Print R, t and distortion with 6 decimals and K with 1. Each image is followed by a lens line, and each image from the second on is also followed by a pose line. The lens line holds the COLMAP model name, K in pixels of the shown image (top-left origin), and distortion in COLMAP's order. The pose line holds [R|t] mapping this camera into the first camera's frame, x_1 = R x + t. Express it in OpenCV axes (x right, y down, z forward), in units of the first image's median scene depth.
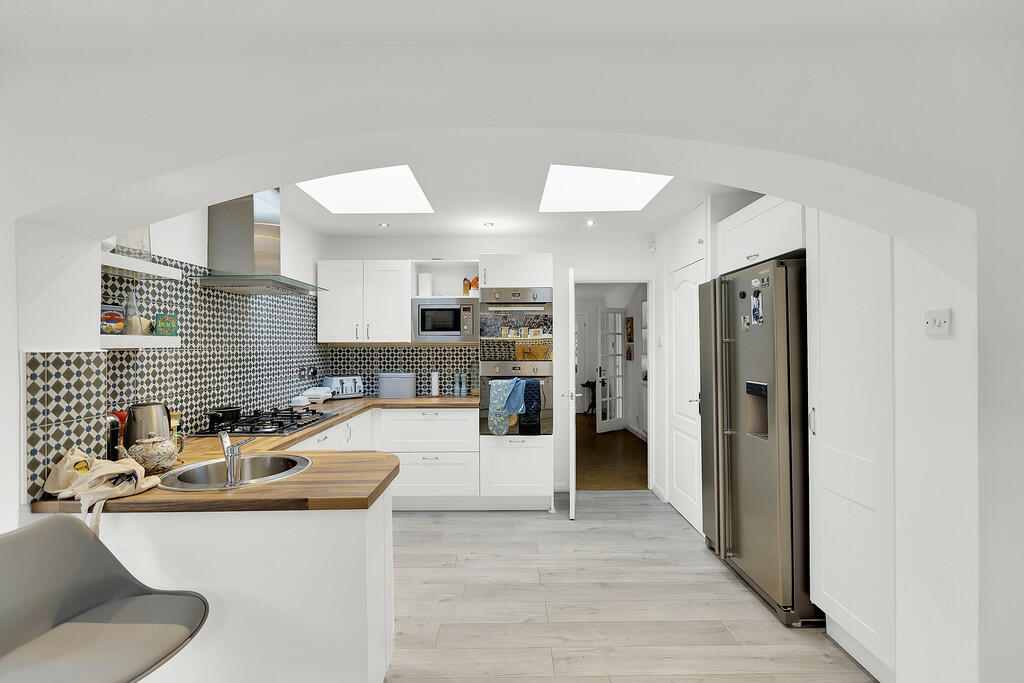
lens RADIAL K [[466.9, 0, 512.4], [0, 466.9, 343.9], [0, 0, 1]] dist [0.001439, 0.000025]
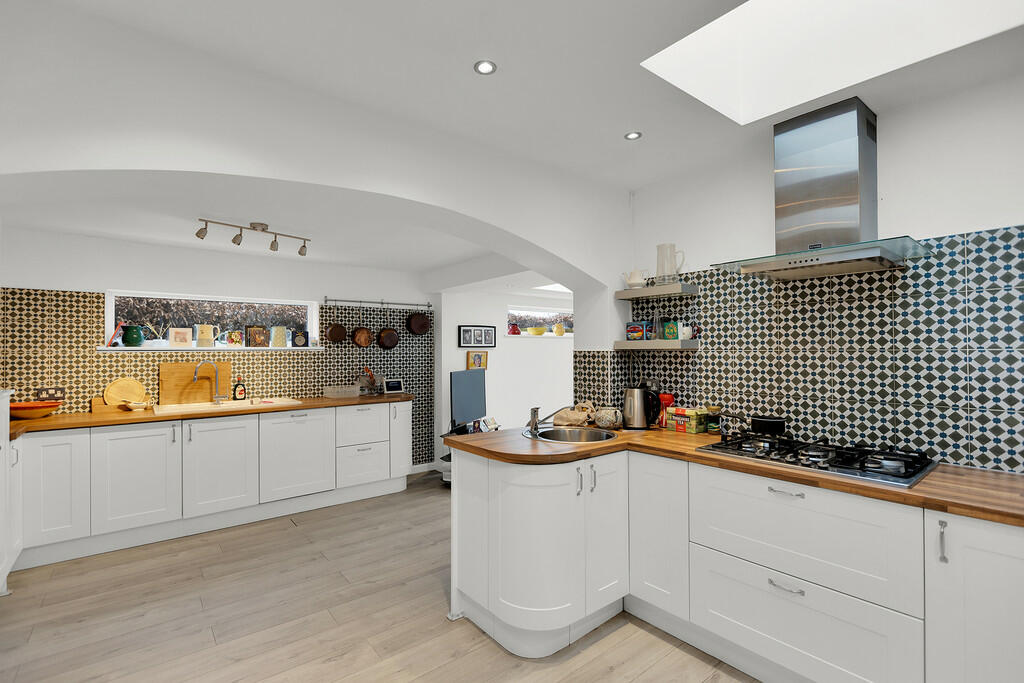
lens RADIAL K [[466.9, 0, 511.0], [0, 466.9, 345.8], [0, 0, 1]] dist [0.001439, 0.000025]
pose [[-0.779161, 0.004012, -0.626811, 0.353692], [0.010474, 0.999923, -0.006619, 0.003504], [0.626736, -0.011722, -0.779143, 1.562123]]
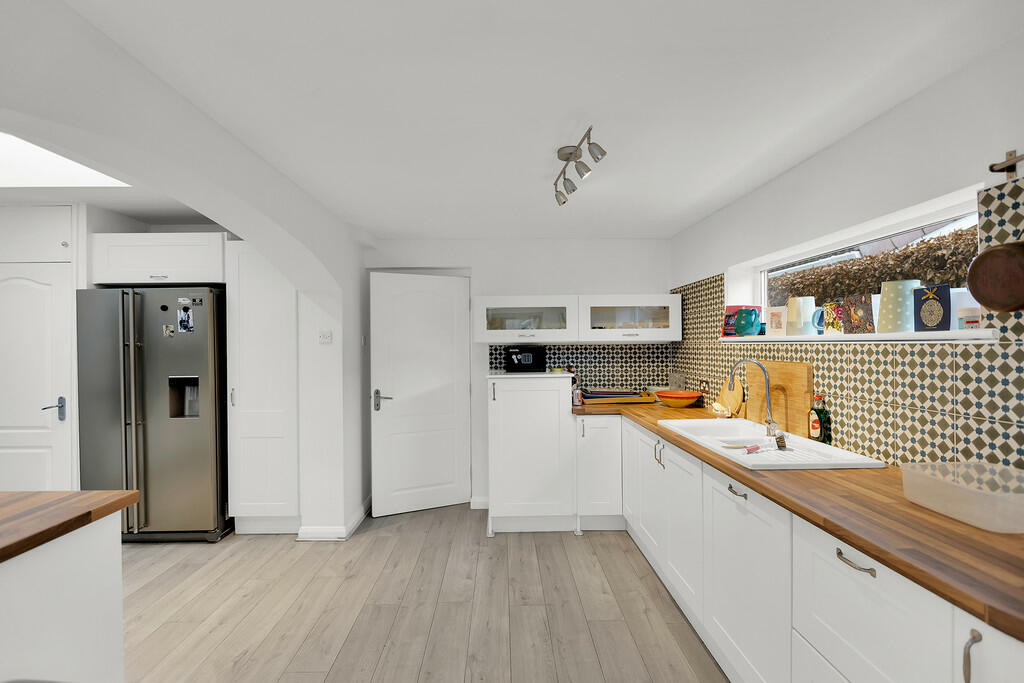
lens RADIAL K [[466.9, 0, 505.3], [0, 466.9, 345.5], [0, 0, 1]] dist [0.001439, 0.000025]
pose [[-0.010045, 0.004275, 0.999940, -0.865680], [0.005320, 0.999977, -0.004222, 0.006294], [-0.999935, 0.005277, -0.010067, 0.113552]]
